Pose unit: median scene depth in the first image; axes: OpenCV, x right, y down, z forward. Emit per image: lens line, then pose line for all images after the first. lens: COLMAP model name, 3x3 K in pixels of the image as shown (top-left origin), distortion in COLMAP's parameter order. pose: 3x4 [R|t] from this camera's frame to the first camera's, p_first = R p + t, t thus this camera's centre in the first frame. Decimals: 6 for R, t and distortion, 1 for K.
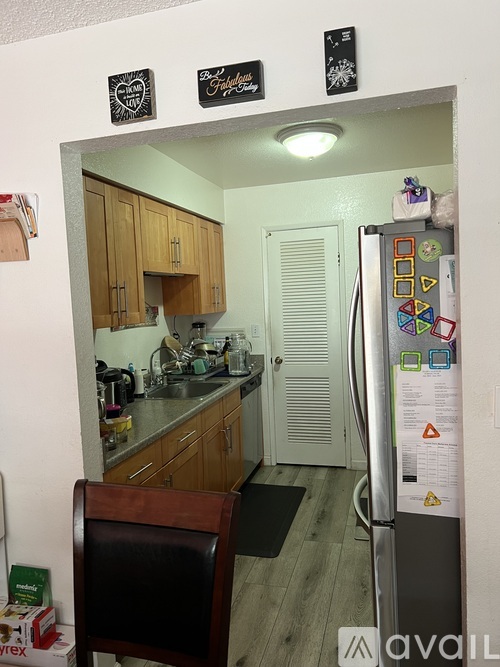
lens RADIAL K [[503.5, 0, 249.7], [0, 503.5, 328.9], [0, 0, 1]] dist [0.008370, 0.000199]
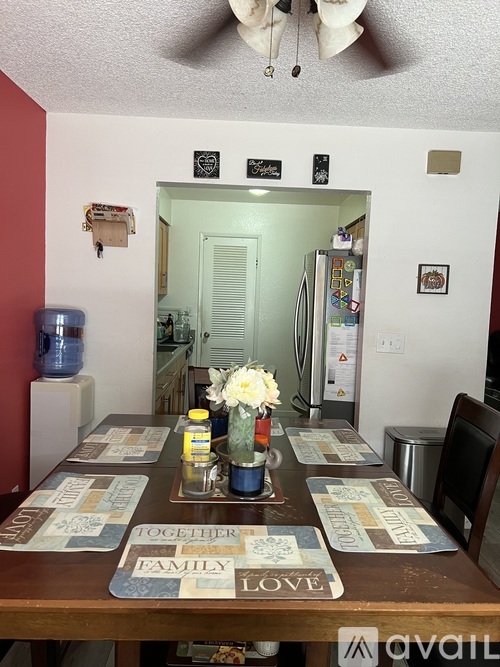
lens RADIAL K [[503.5, 0, 250.3], [0, 503.5, 335.4], [0, 0, 1]] dist [0.008370, 0.000199]
pose [[0.955821, 0.061991, 0.287340, -0.564202], [-0.066335, 0.997783, 0.005396, 0.130724], [-0.286368, -0.024218, 0.957814, -0.786313]]
